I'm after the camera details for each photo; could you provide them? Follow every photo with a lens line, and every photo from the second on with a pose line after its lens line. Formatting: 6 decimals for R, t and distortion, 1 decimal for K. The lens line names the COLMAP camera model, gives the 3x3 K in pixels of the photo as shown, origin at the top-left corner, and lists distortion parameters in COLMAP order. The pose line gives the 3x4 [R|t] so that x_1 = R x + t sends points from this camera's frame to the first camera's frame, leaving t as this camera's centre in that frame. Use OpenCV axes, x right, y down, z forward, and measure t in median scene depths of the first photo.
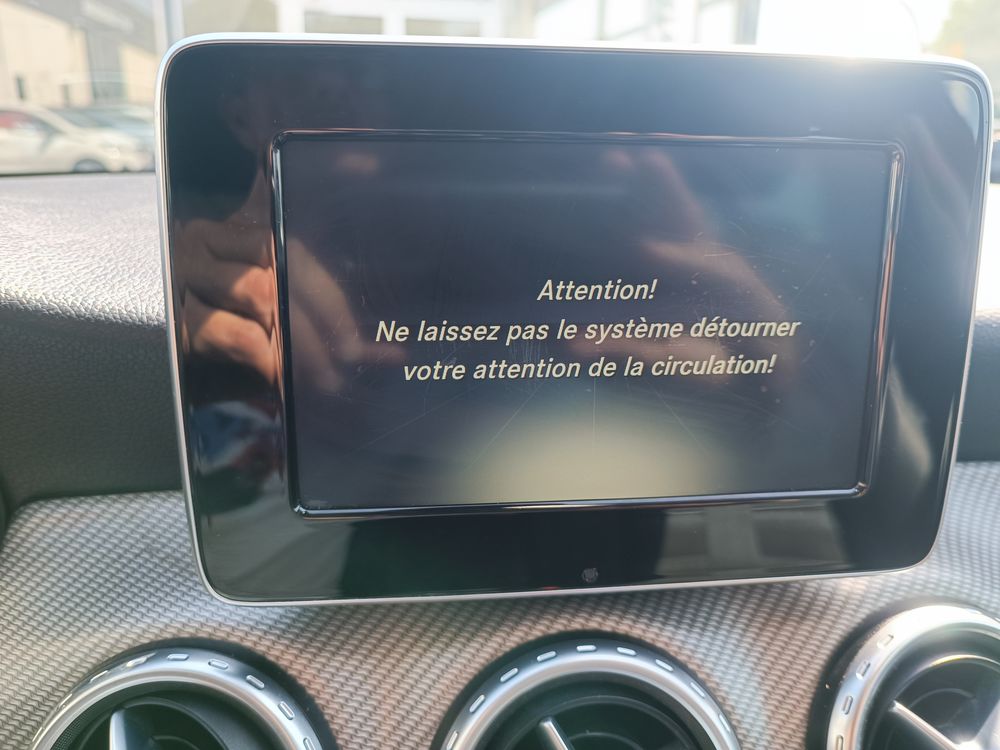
lens RADIAL K [[744.5, 0, 500.6], [0, 744.5, 390.5], [0, 0, 1]] dist [0.022802, -0.049053]
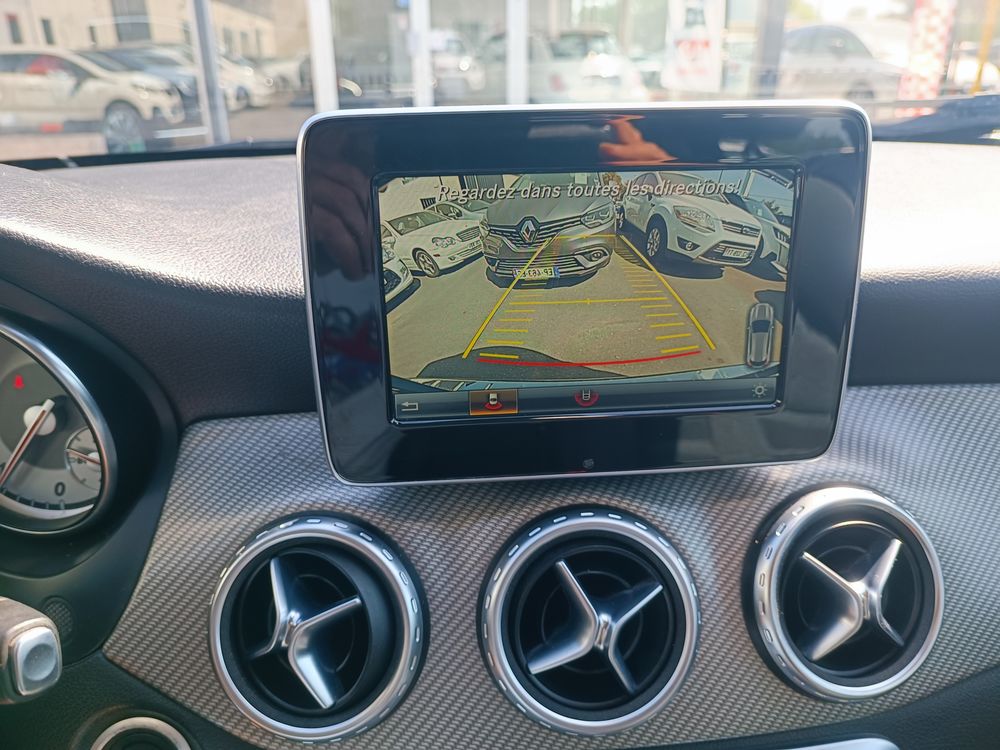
lens RADIAL K [[727.1, 0, 495.8], [0, 727.1, 379.8], [0, 0, 1]] dist [0.000510, 0.005284]
pose [[0.998893, -0.014065, -0.044878, 0.002740], [0.017463, 0.996936, 0.076252, -0.030575], [0.043668, -0.076952, 0.996078, -0.400425]]
